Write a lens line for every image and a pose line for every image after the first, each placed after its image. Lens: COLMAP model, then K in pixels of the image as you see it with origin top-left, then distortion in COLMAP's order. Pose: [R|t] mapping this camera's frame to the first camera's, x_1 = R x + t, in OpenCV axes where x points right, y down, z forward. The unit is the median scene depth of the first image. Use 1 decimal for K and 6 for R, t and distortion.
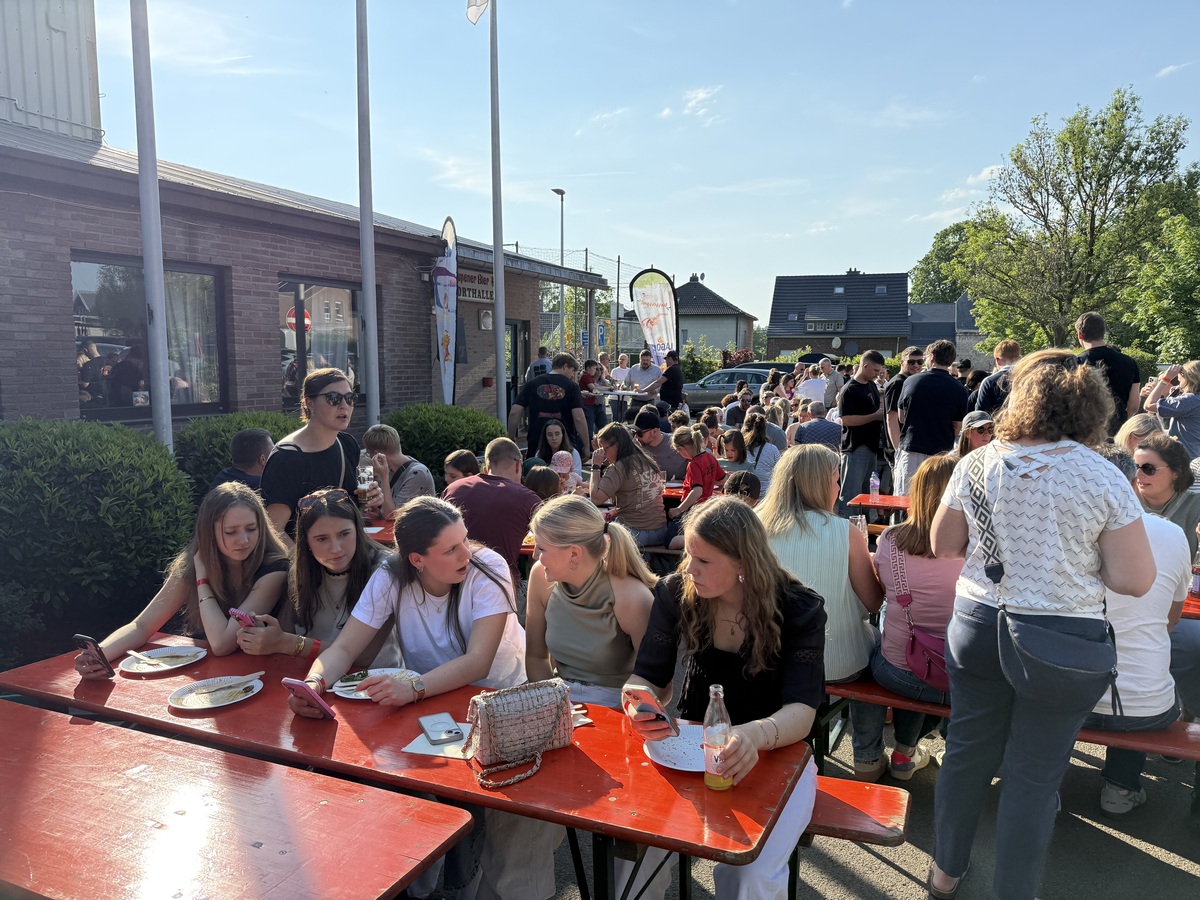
lens RADIAL K [[864.2, 0, 620.3], [0, 864.2, 461.8], [0, 0, 1]] dist [0.057493, -0.064413]
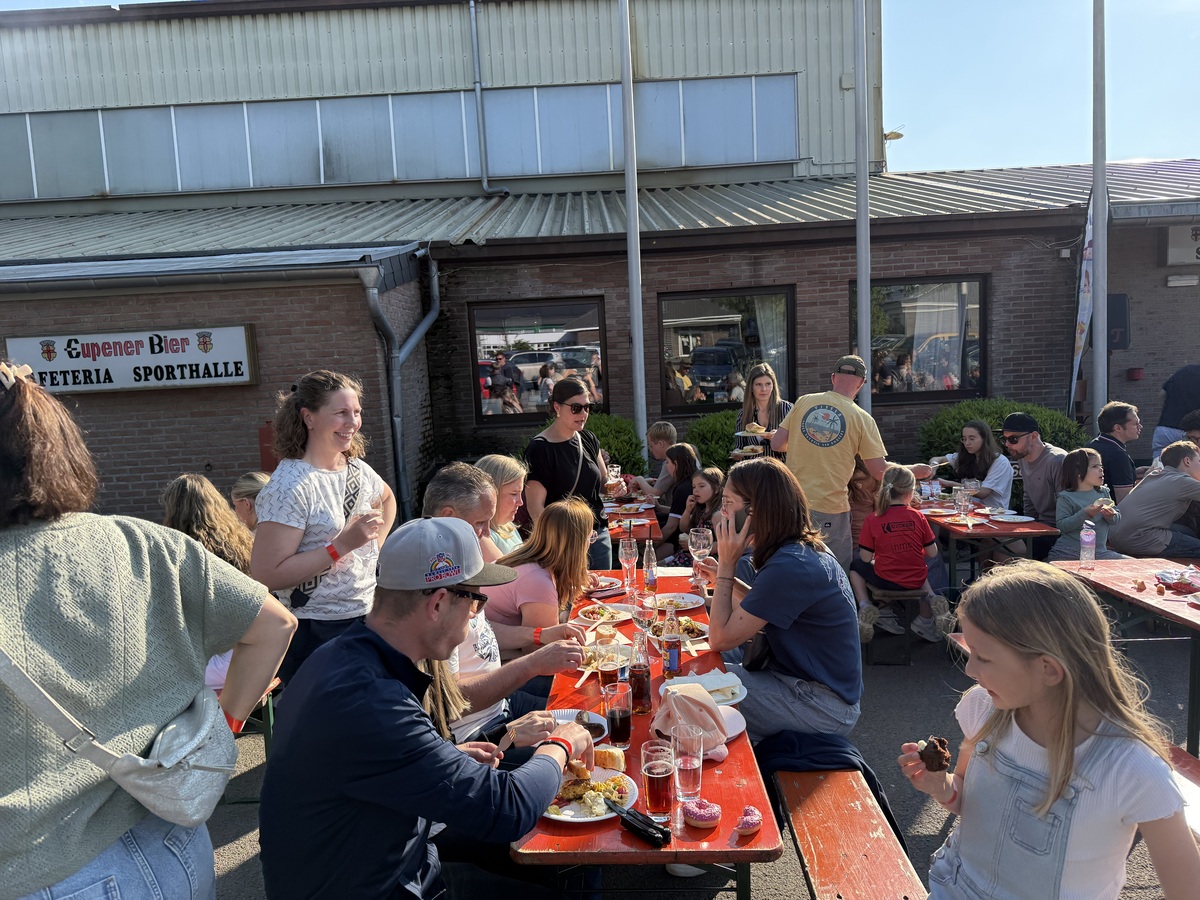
lens RADIAL K [[856.3, 0, 593.2], [0, 856.3, 460.5], [0, 0, 1]] dist [0.108892, -0.174752]
pose [[0.419928, 0.073611, -0.904567, 0.485502], [-0.054523, 0.996951, 0.055818, -0.036408], [0.905918, 0.025880, 0.422661, 0.263314]]
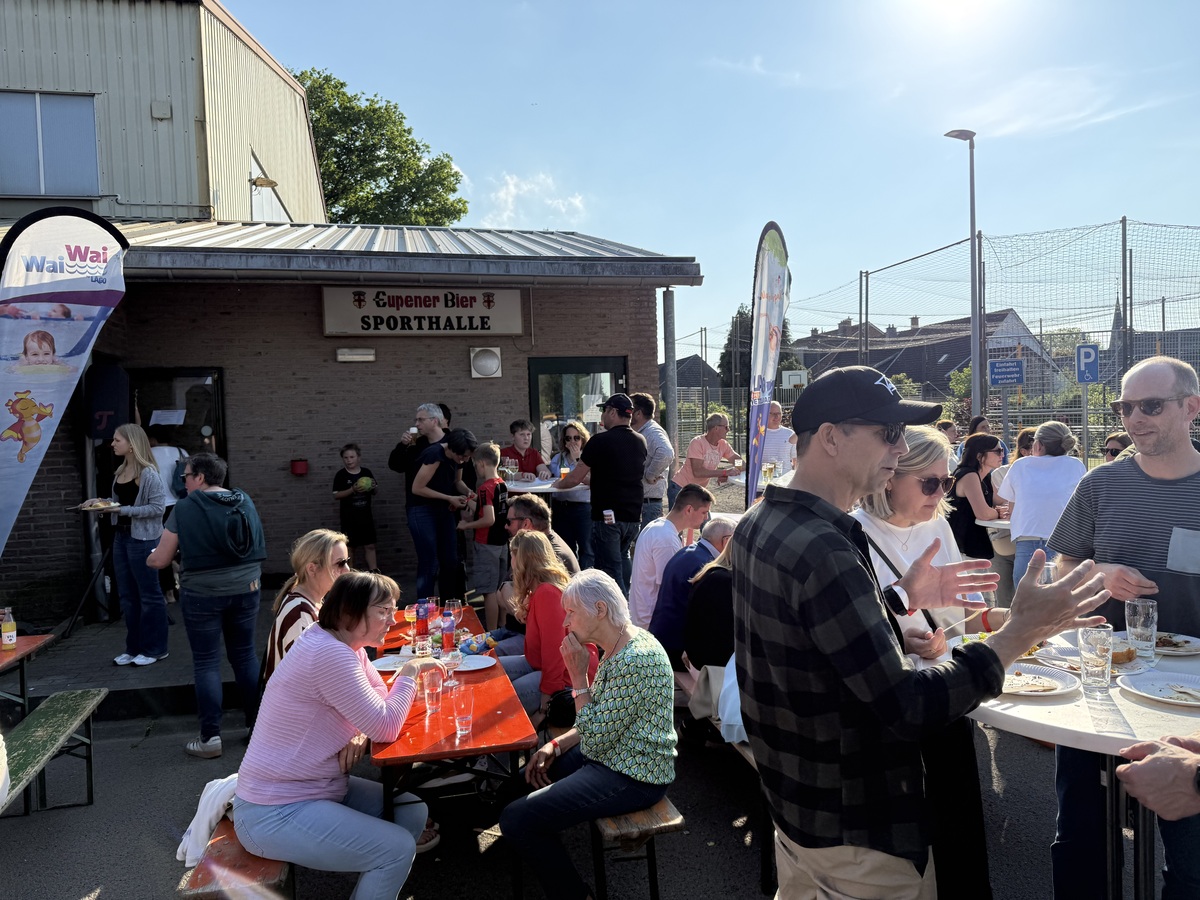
lens RADIAL K [[864.2, 0, 620.3], [0, 864.2, 461.8], [0, 0, 1]] dist [0.057493, -0.064413]
pose [[0.595972, 0.008583, -0.802959, 0.717234], [-0.062890, 0.997370, -0.036017, -0.129453], [0.800538, 0.071964, 0.594945, 1.225684]]
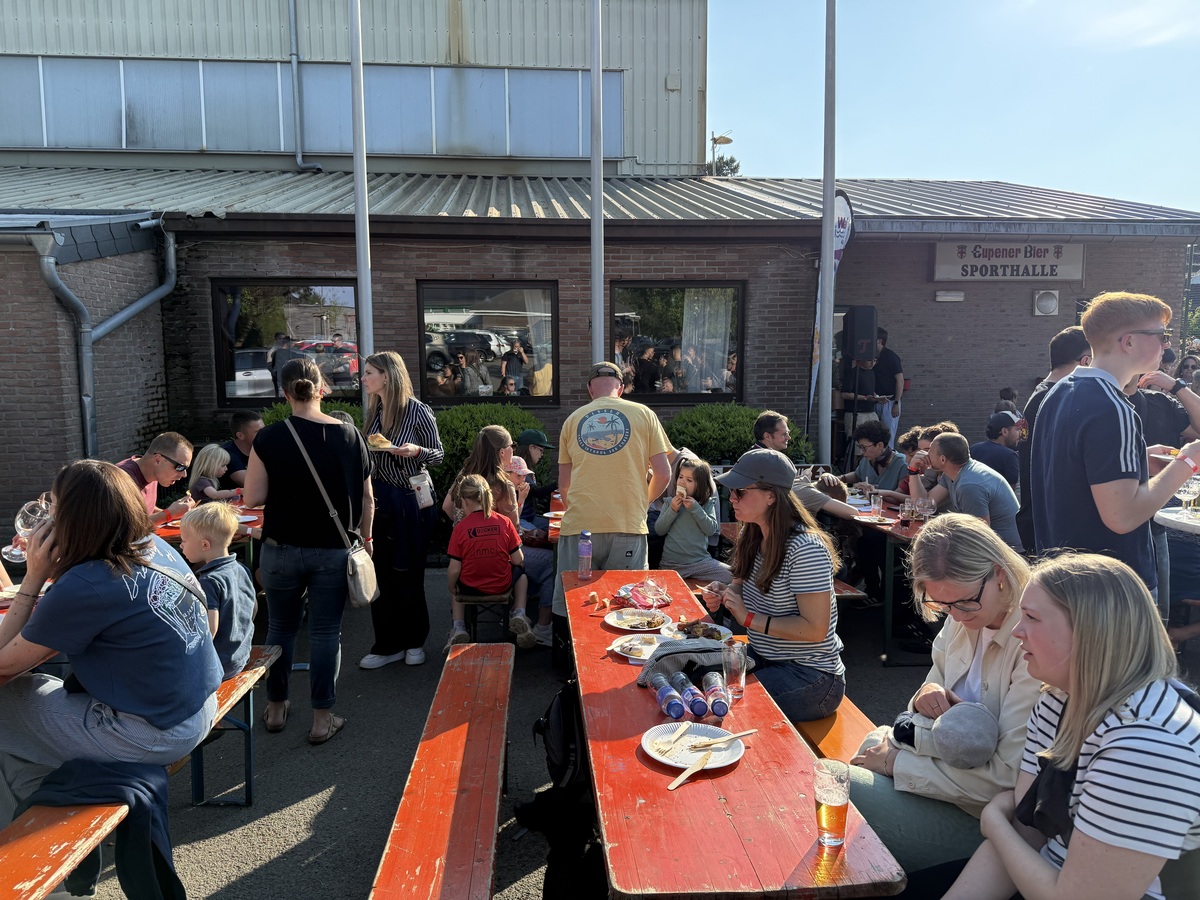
lens RADIAL K [[854.5, 0, 595.7], [0, 854.5, 444.3], [0, 0, 1]] dist [0.110573, -0.177672]
pose [[0.502158, 0.083890, -0.860697, 0.560290], [-0.094269, 0.994663, 0.041948, -0.056297], [0.859623, 0.060073, 0.507386, 0.461216]]
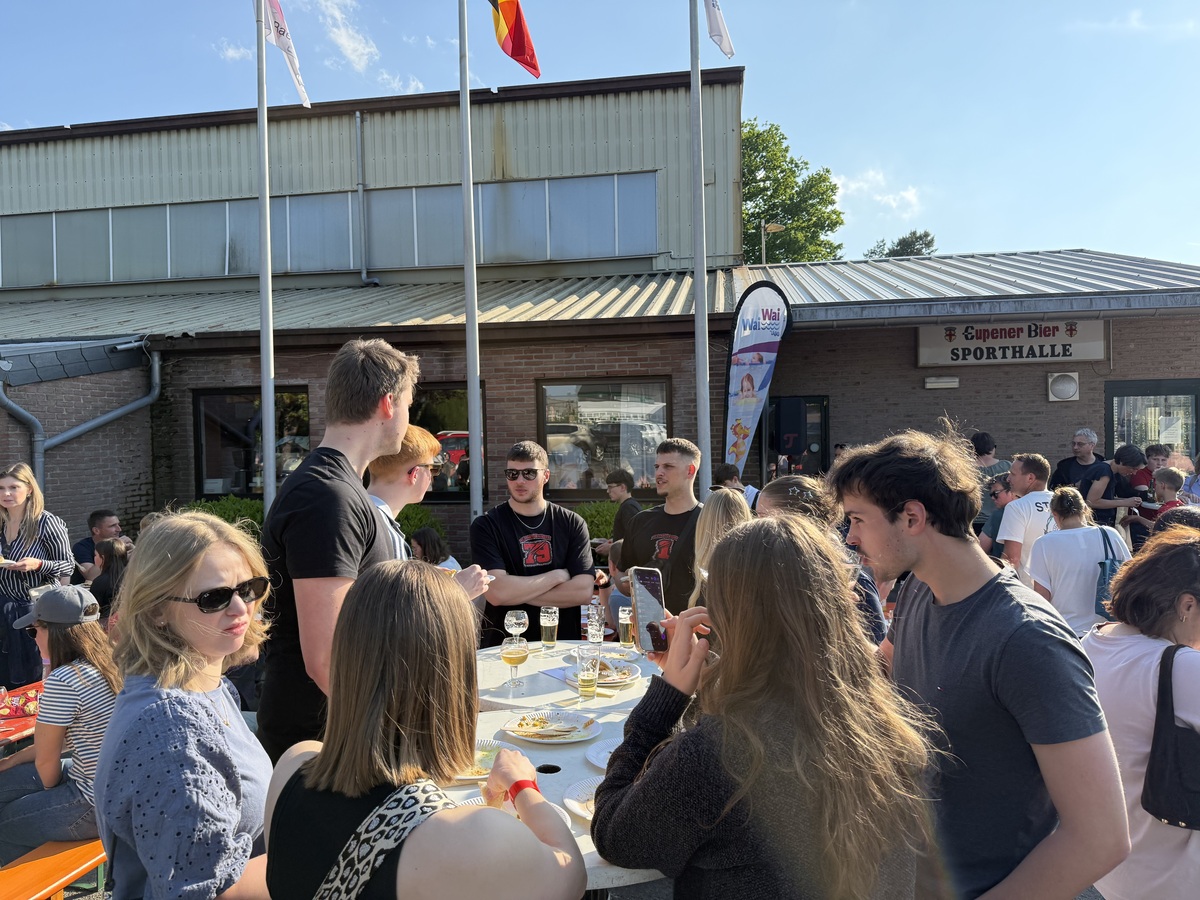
lens RADIAL K [[855.2, 0, 595.9], [0, 855.2, 462.4], [0, 0, 1]] dist [0.139520, -0.247815]
pose [[0.257965, 0.015098, -0.966036, 0.718057], [-0.094491, 0.995479, -0.009674, -0.109604], [0.961523, 0.093777, 0.258225, 0.823605]]
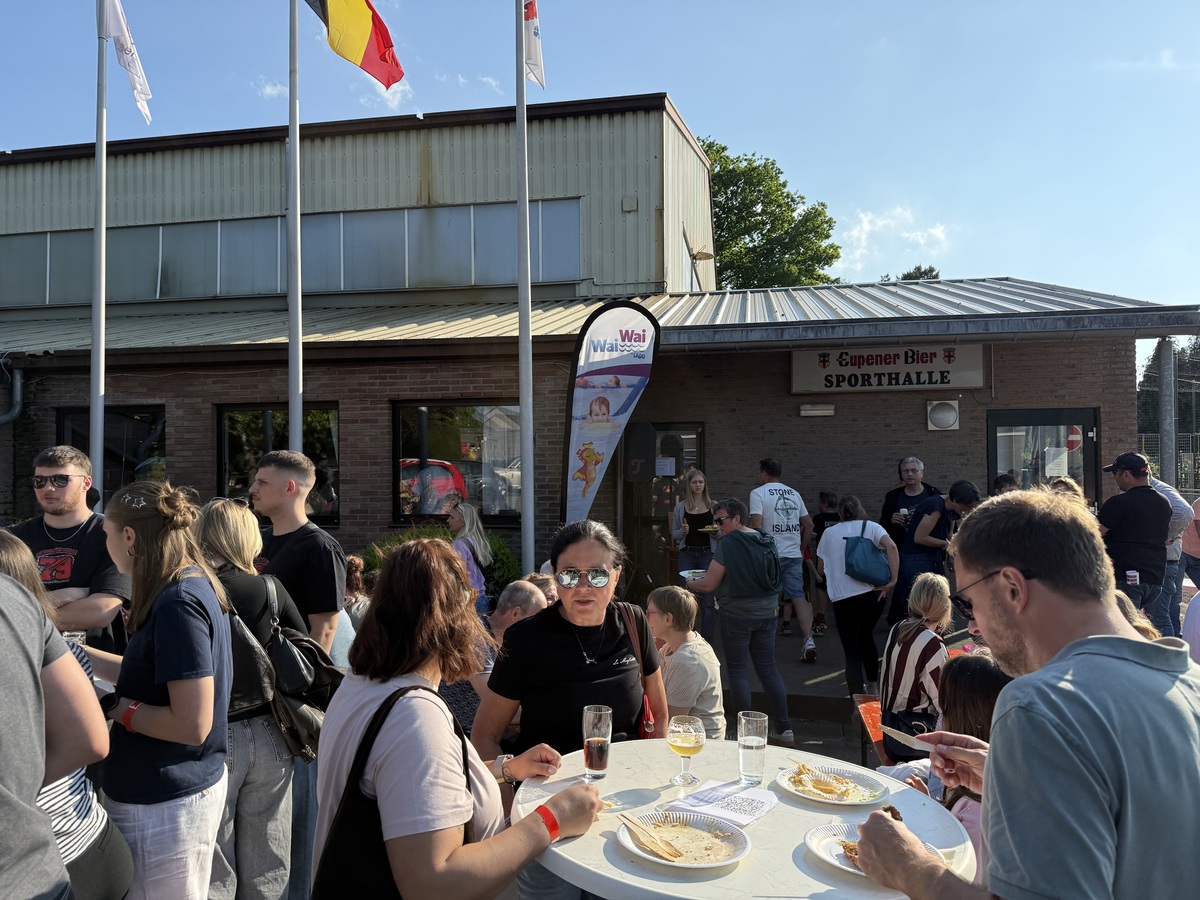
lens RADIAL K [[858.0, 0, 596.9], [0, 858.0, 459.9], [0, 0, 1]] dist [0.142006, -0.215694]
pose [[0.225649, -0.022622, -0.973946, 0.738843], [-0.109151, 0.992849, -0.048350, -0.121968], [0.968075, 0.117217, 0.221566, 1.050539]]
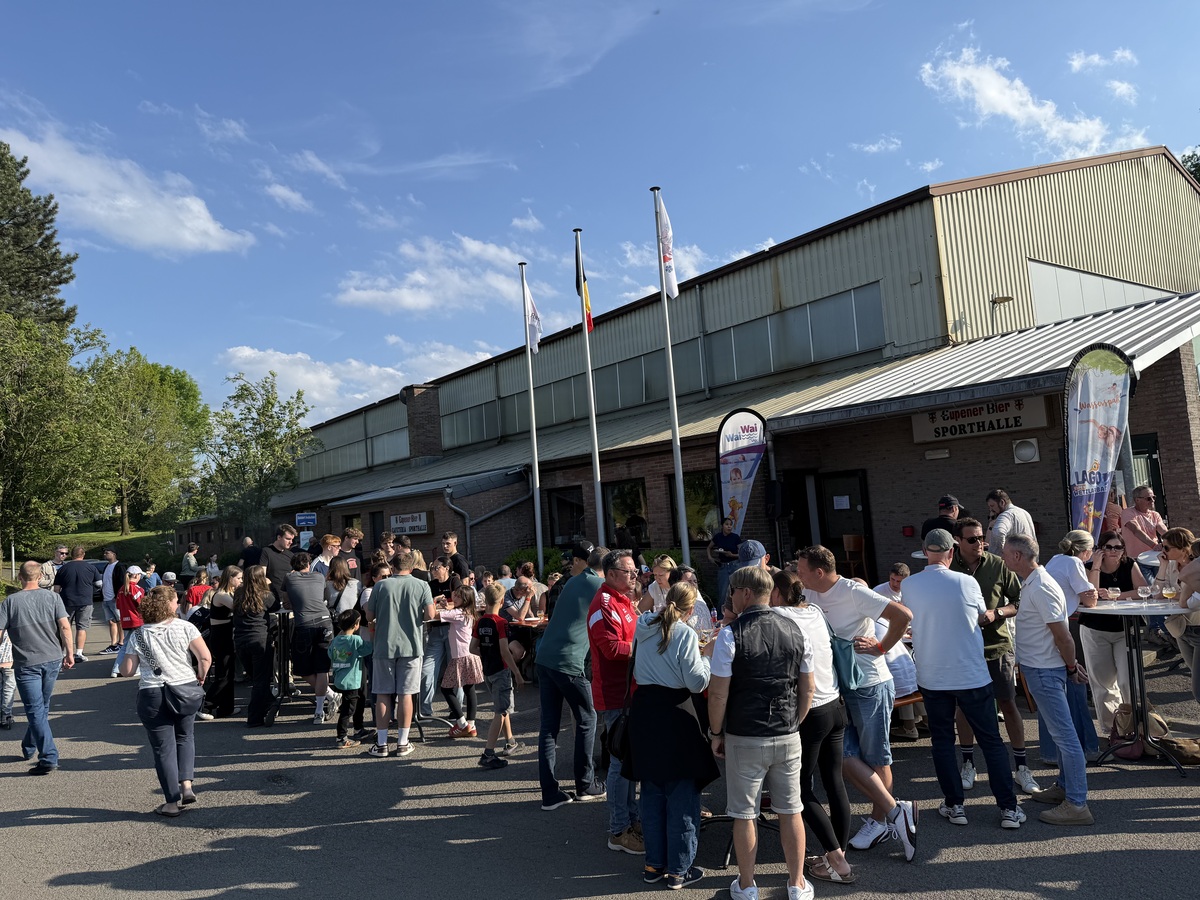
lens RADIAL K [[856.3, 0, 593.2], [0, 856.3, 460.5], [0, 0, 1]] dist [0.108892, -0.174752]
pose [[-0.496612, -0.020632, -0.867728, 1.306926], [-0.031094, 0.999499, -0.005970, -0.238562], [0.867416, 0.024016, -0.497004, 1.827708]]
